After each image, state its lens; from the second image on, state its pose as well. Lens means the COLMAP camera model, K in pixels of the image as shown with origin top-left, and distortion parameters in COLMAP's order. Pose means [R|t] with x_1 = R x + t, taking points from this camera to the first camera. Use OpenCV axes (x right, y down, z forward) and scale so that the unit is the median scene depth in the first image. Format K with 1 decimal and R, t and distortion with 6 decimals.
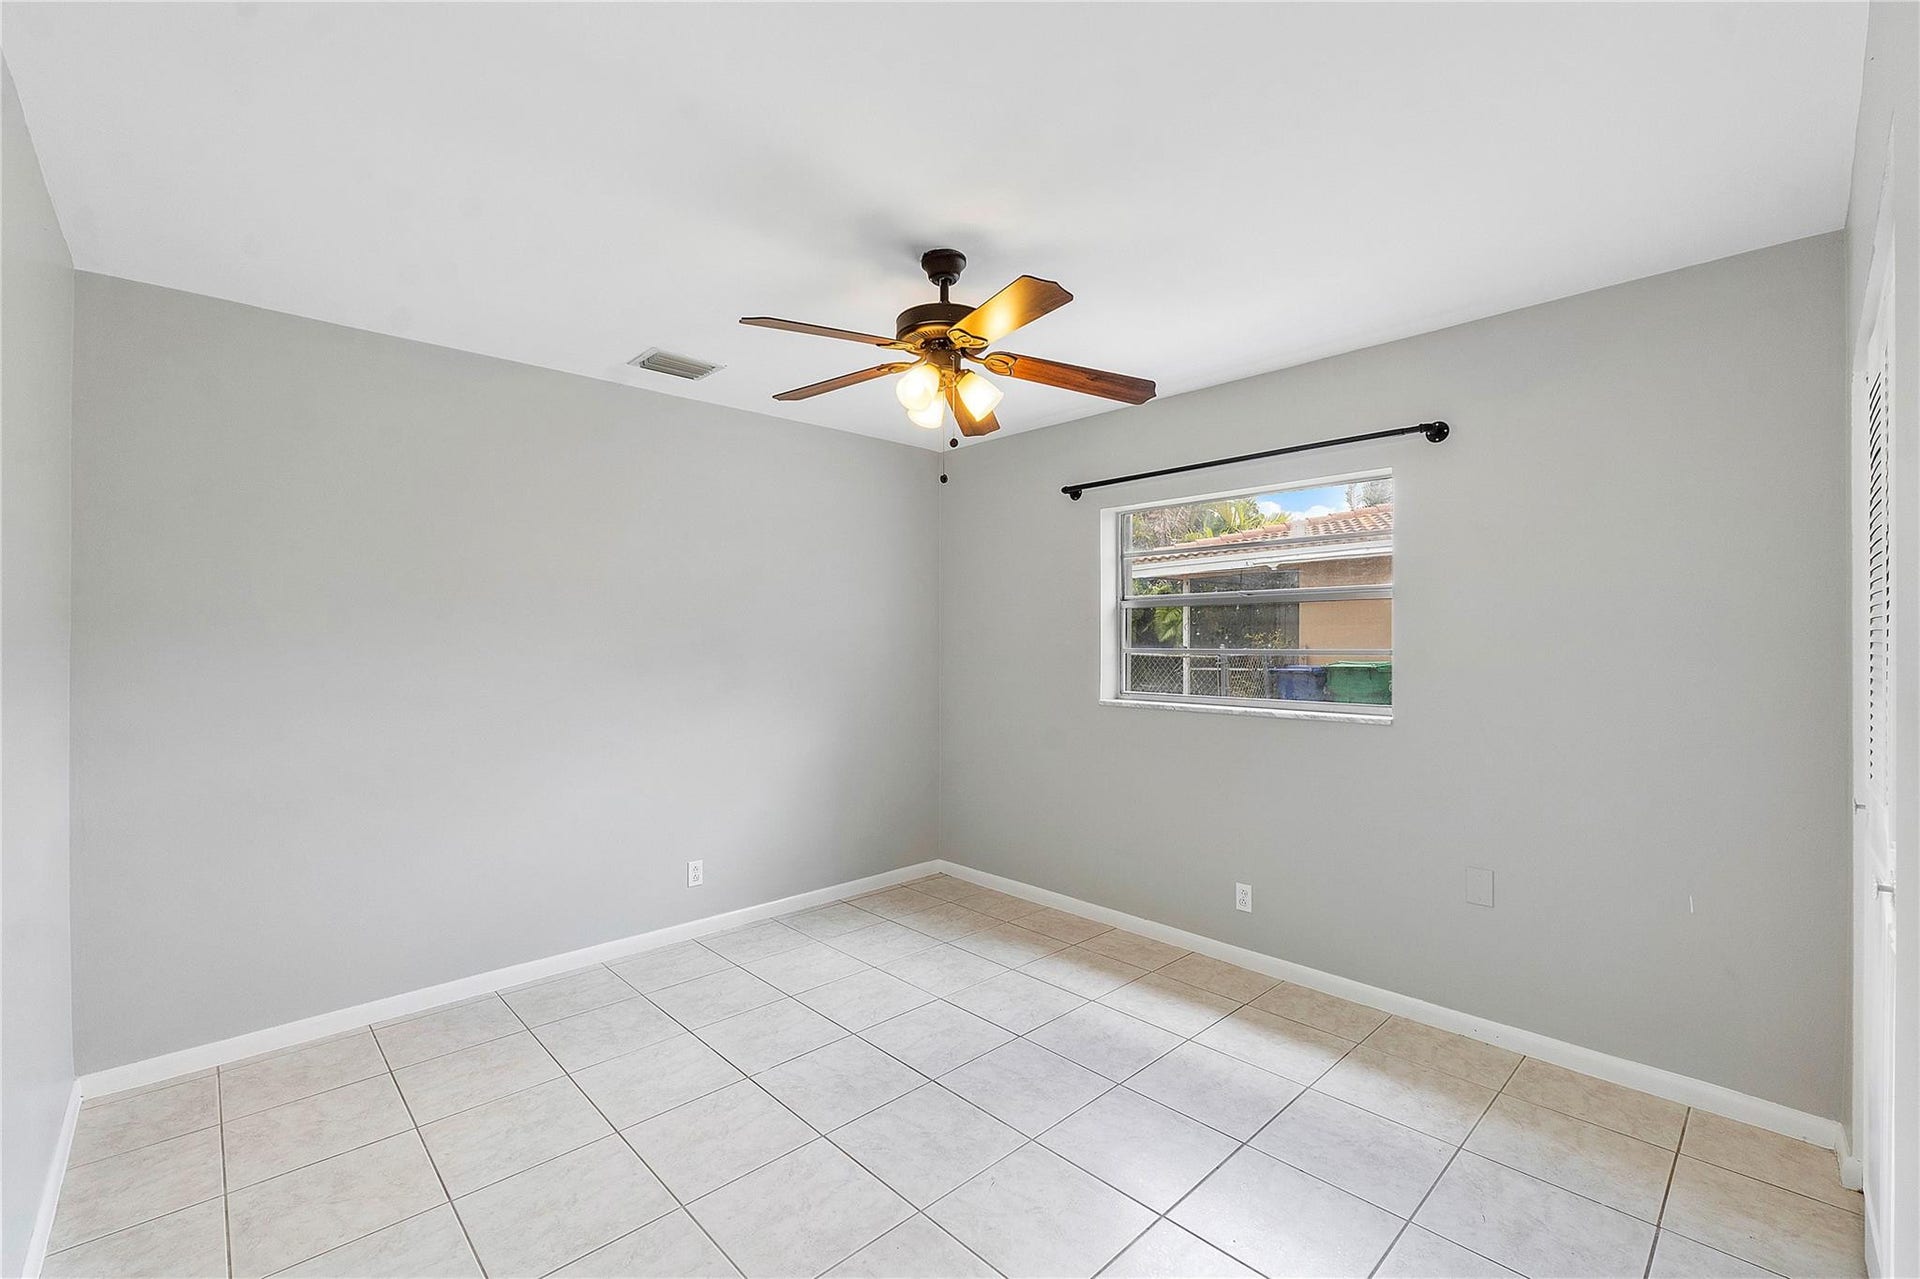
lens RADIAL K [[815.6, 0, 950.3], [0, 815.6, 639.0], [0, 0, 1]] dist [0.002529, 0.000337]
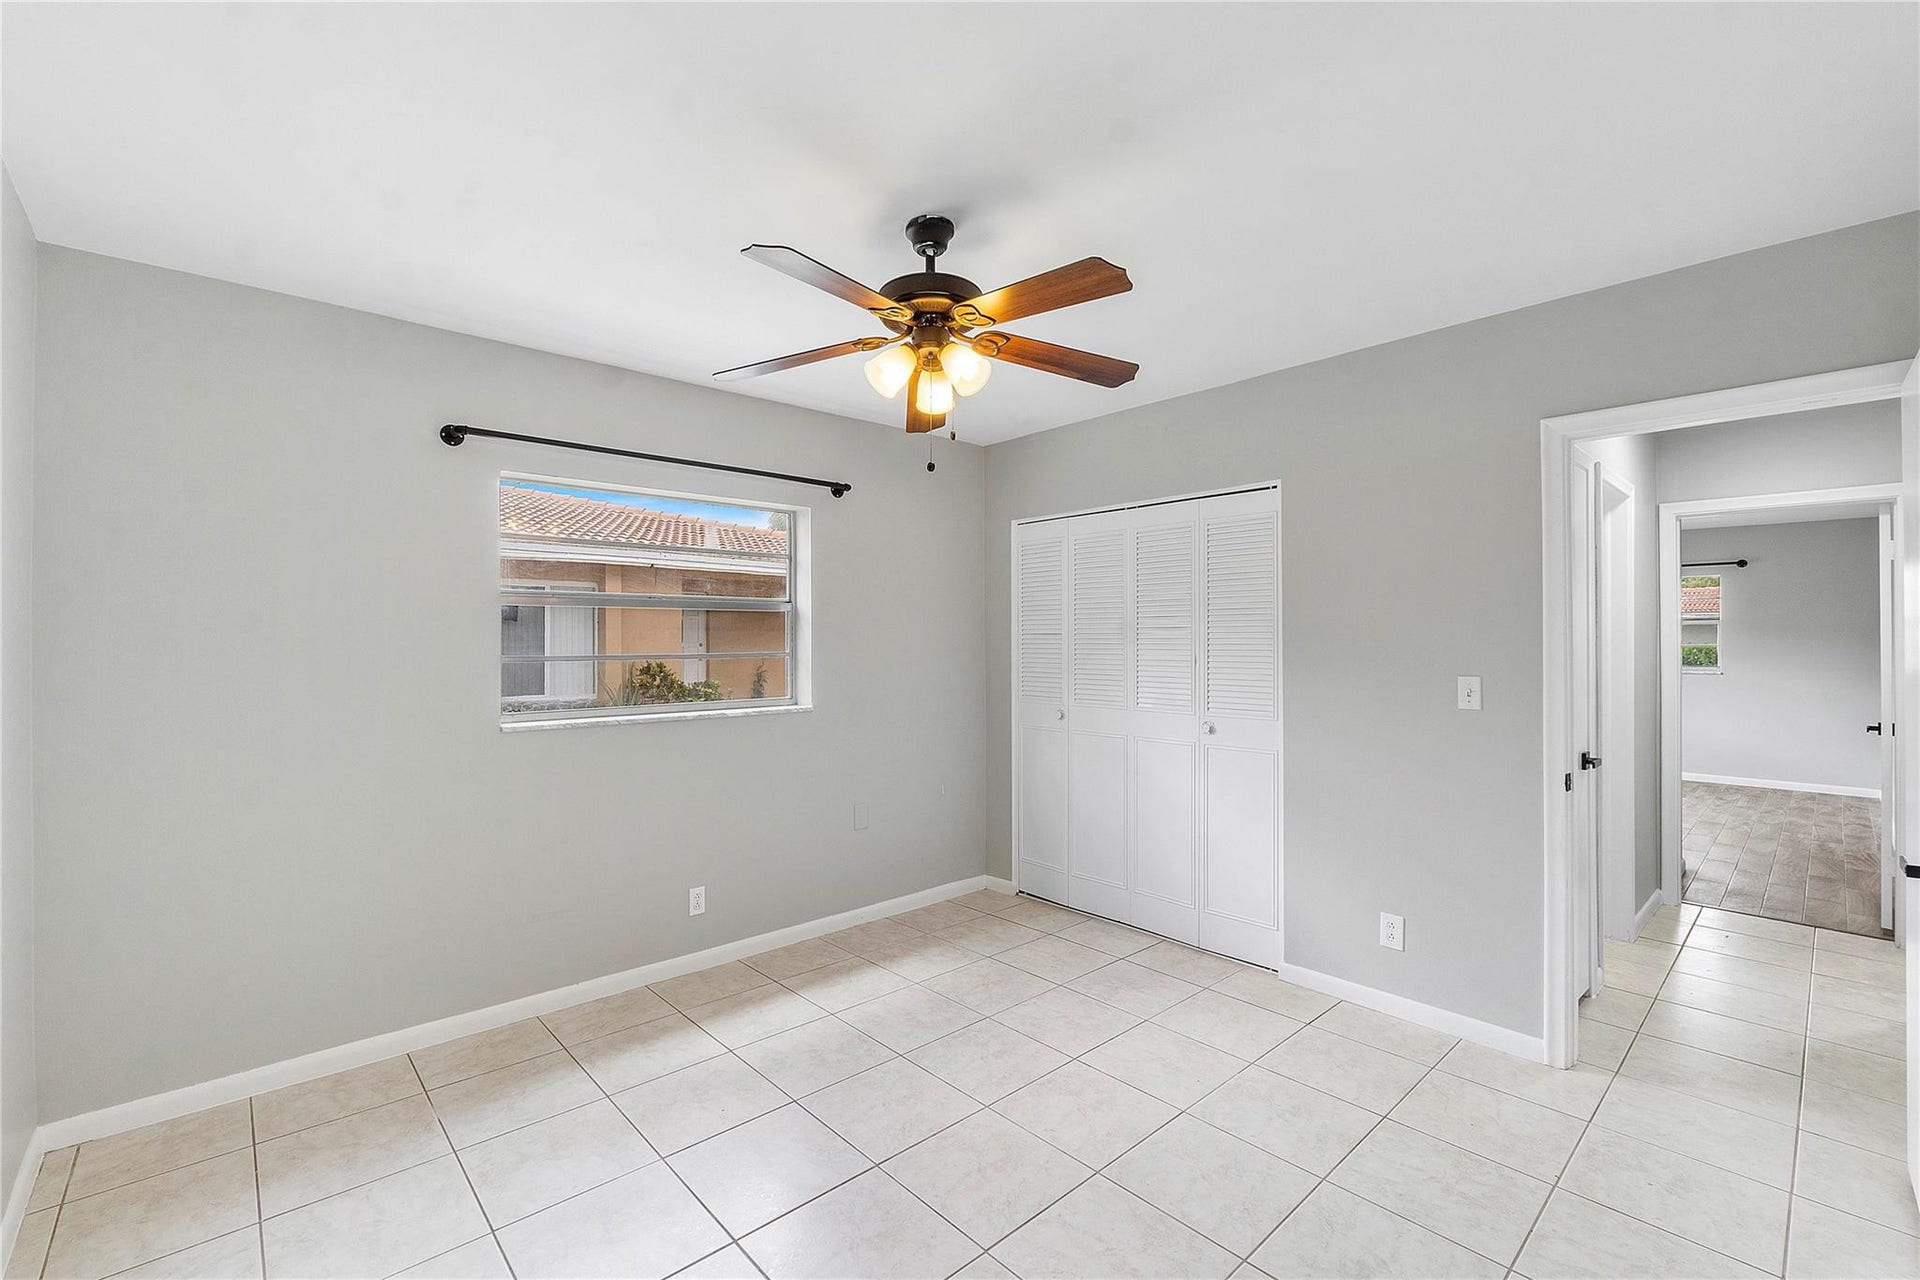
lens RADIAL K [[815.6, 0, 950.3], [0, 815.6, 639.5], [0, 0, 1]] dist [0.002529, 0.000337]
pose [[0.027393, -0.001492, 0.999624, -0.759940], [0.000636, 0.999999, 0.001476, -0.007701], [-0.999625, 0.000596, 0.027394, 0.788705]]
